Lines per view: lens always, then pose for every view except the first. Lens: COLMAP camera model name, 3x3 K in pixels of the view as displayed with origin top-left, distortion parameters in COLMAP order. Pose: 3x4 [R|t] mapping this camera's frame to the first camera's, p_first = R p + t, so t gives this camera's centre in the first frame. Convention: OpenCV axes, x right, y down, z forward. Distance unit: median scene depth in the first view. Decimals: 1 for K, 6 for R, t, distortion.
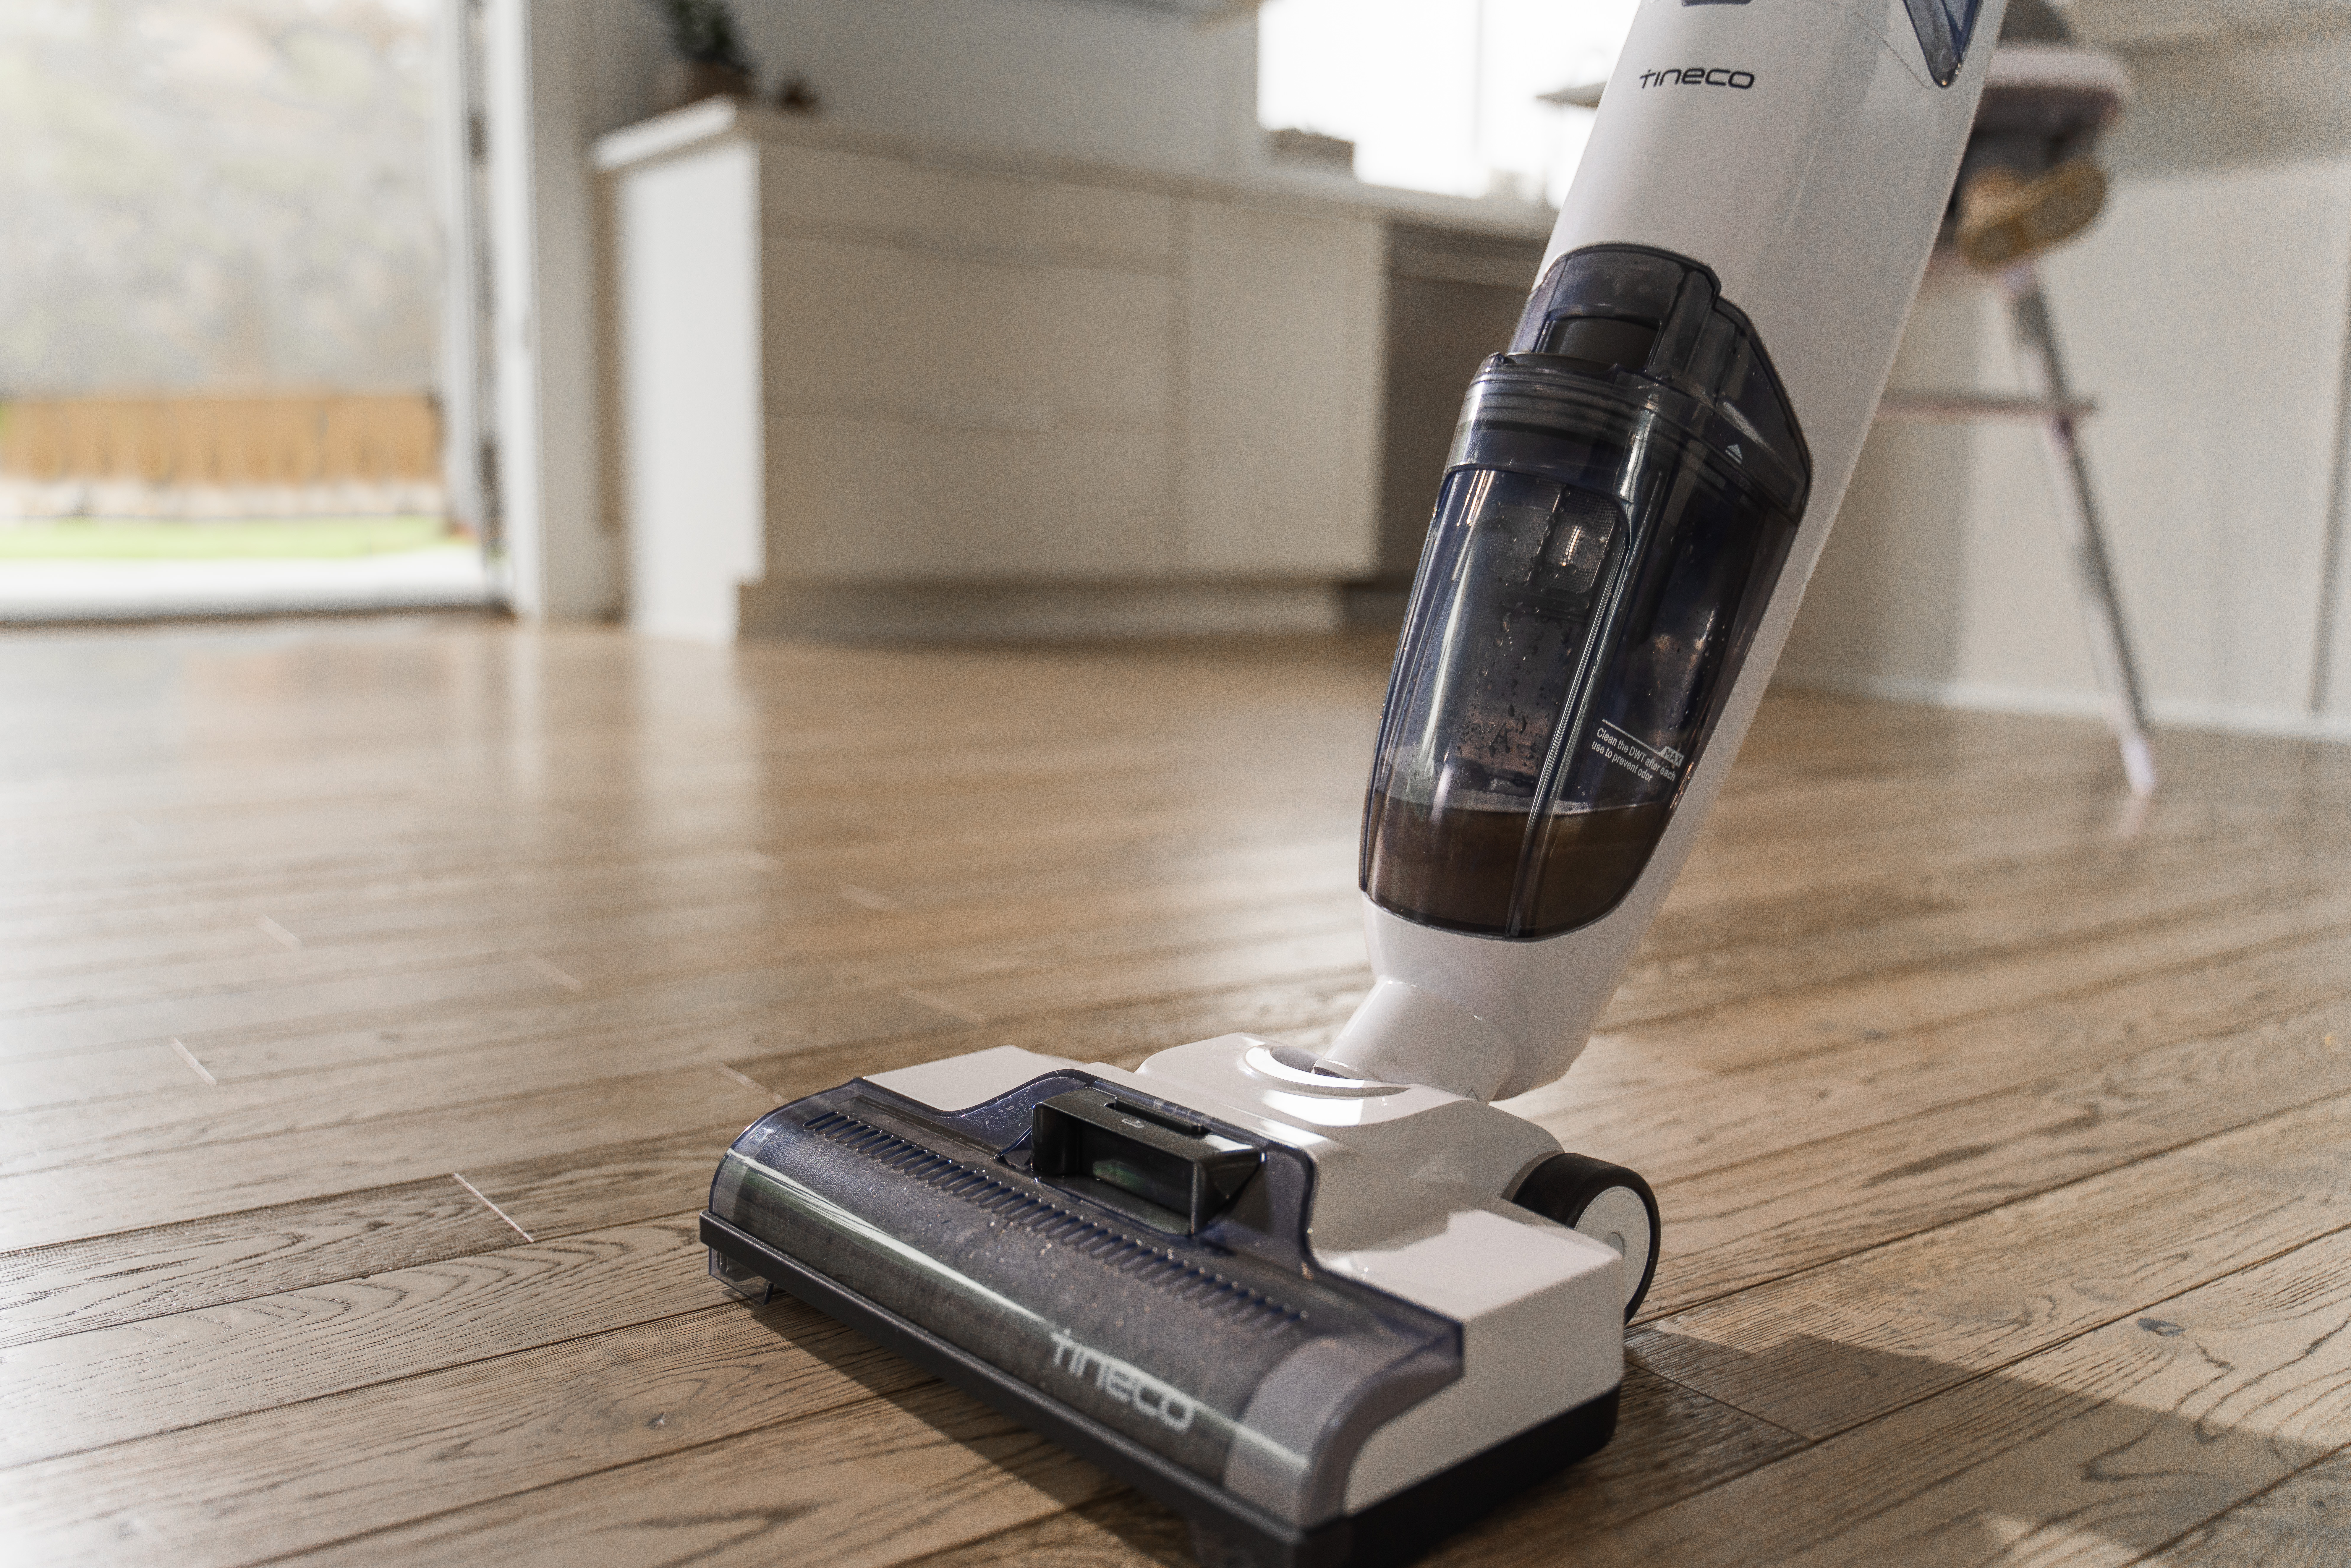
lens RADIAL K [[2088.2, 0, 1175.1], [0, 2088.2, 785.0], [0, 0, 1]] dist [0.006107, -0.016185]
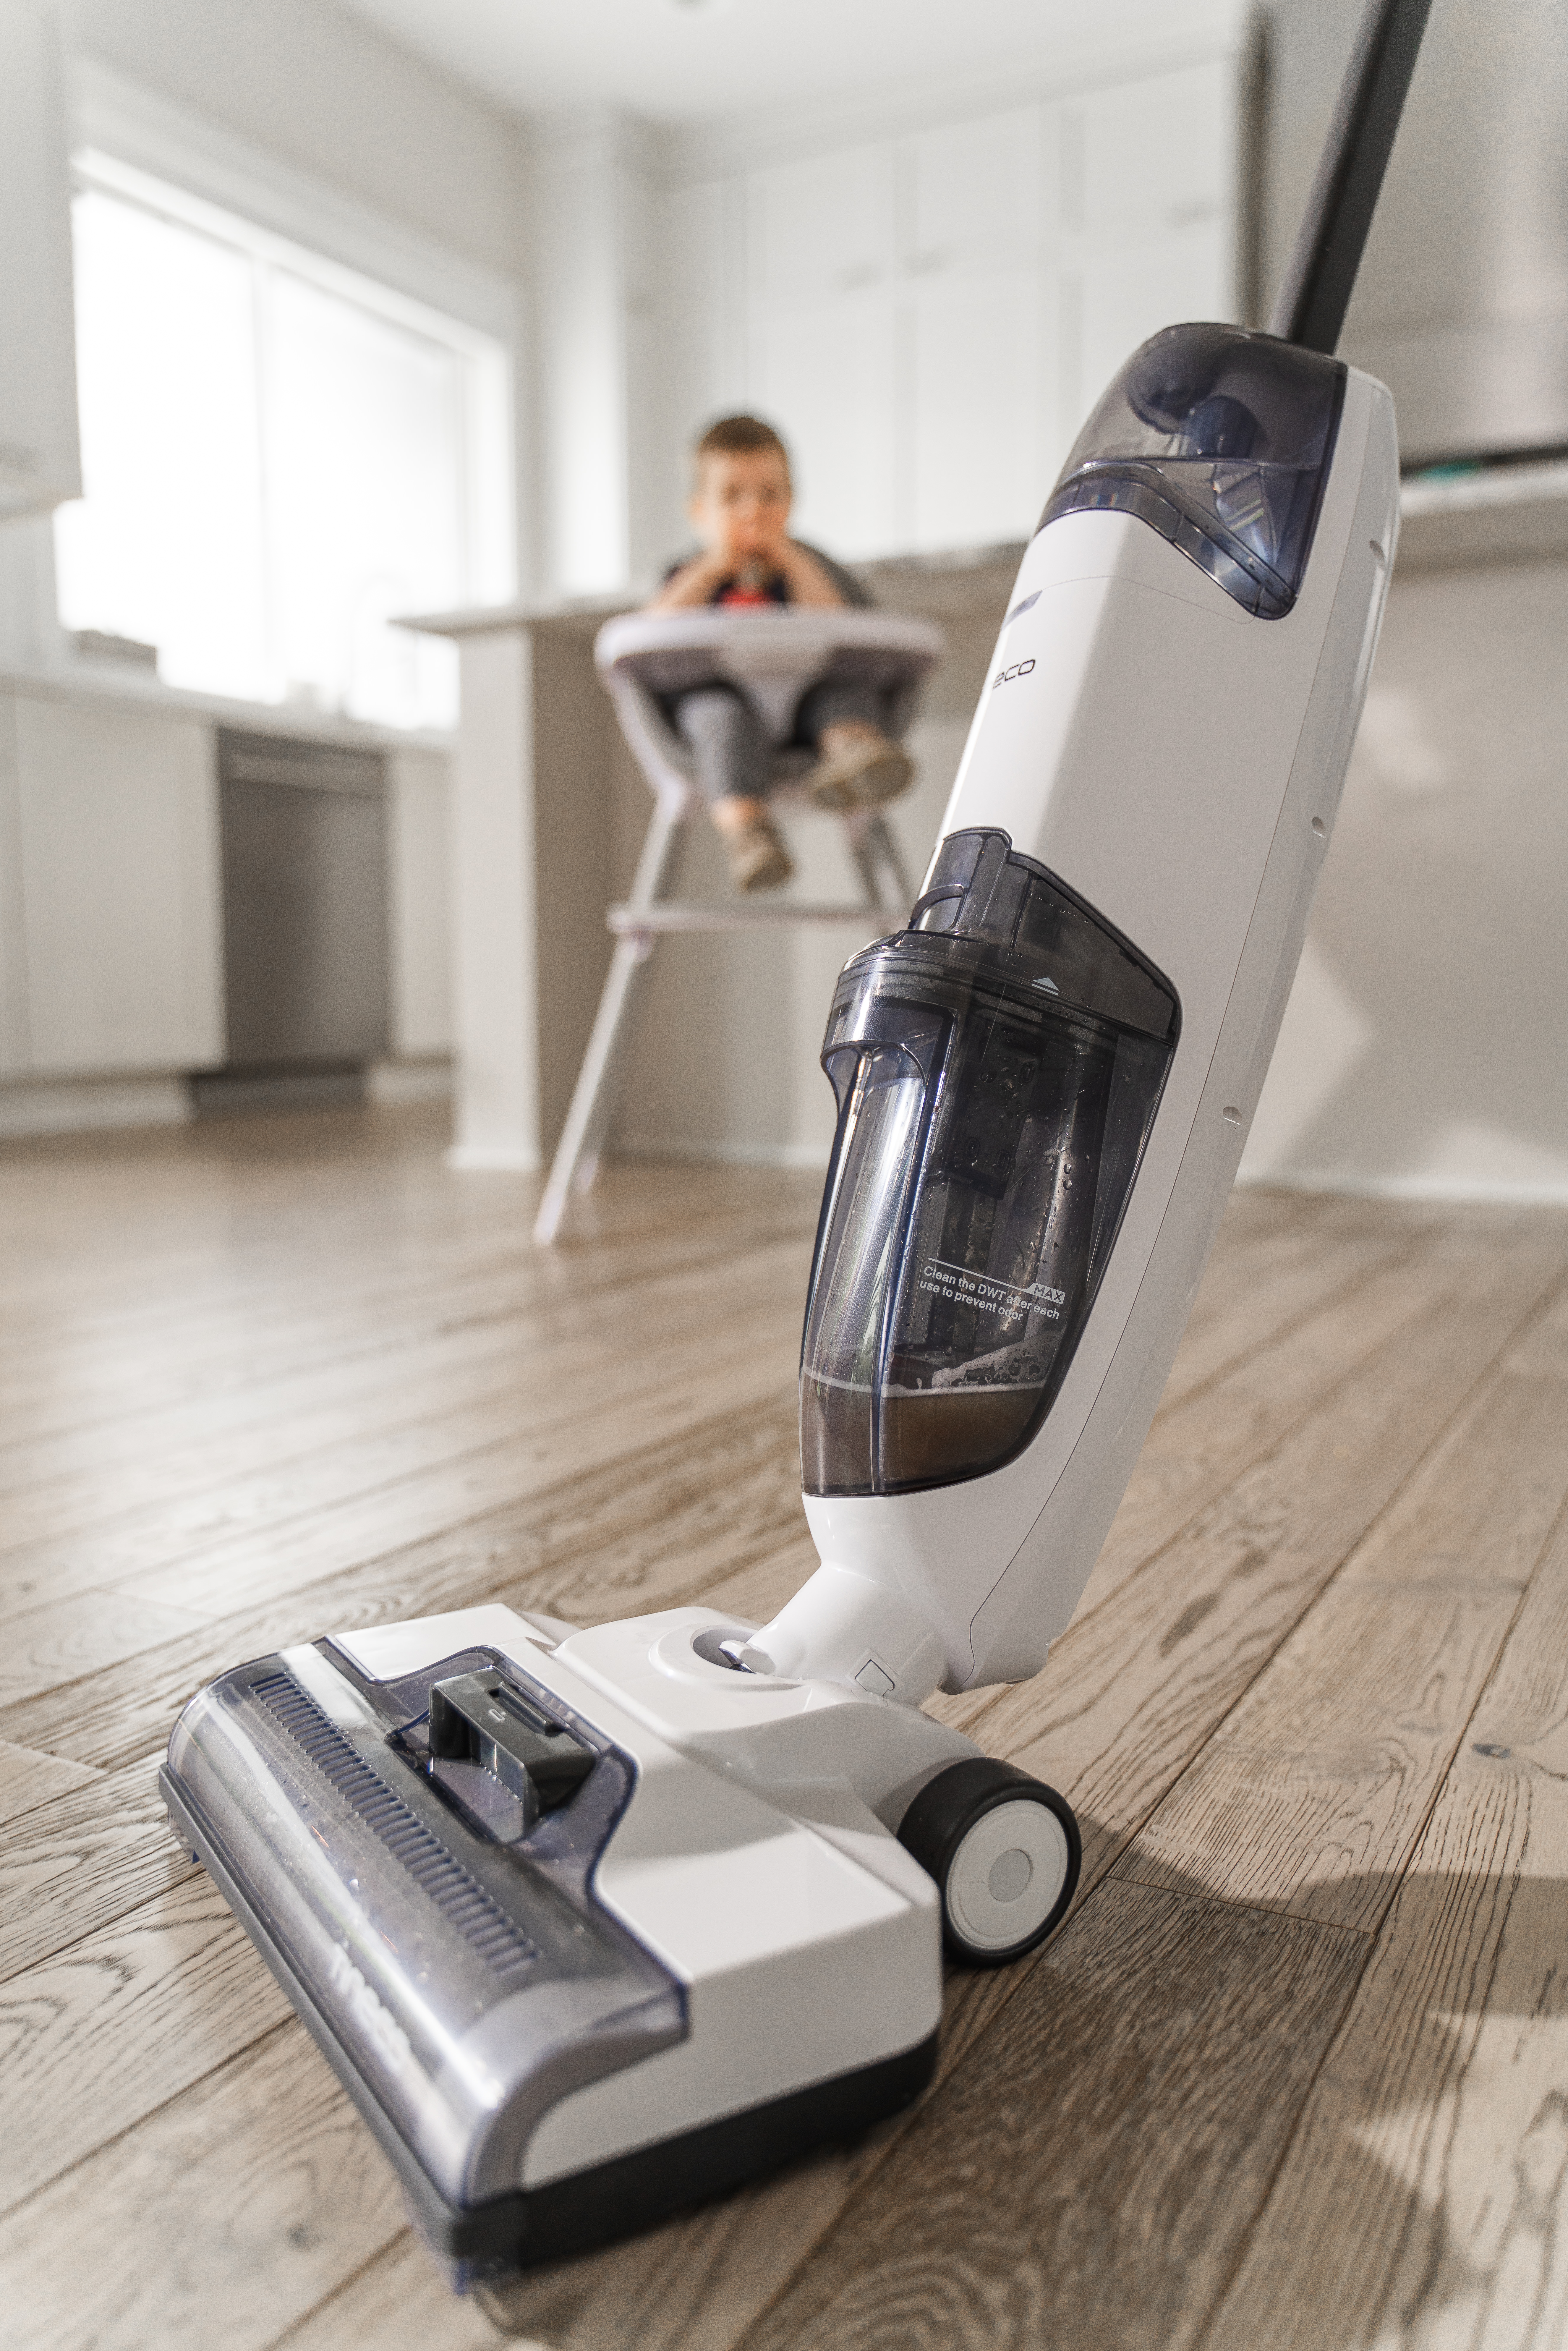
lens RADIAL K [[1897.4, 0, 785.0], [0, 1897.4, 1174.0], [0, 0, 1]] dist [0.012166, -0.012934]
pose [[0.901873, -0.063526, 0.427305, -0.271989], [0.075969, 0.997037, -0.012113, -0.068034], [-0.425269, 0.043387, 0.904026, 0.159145]]
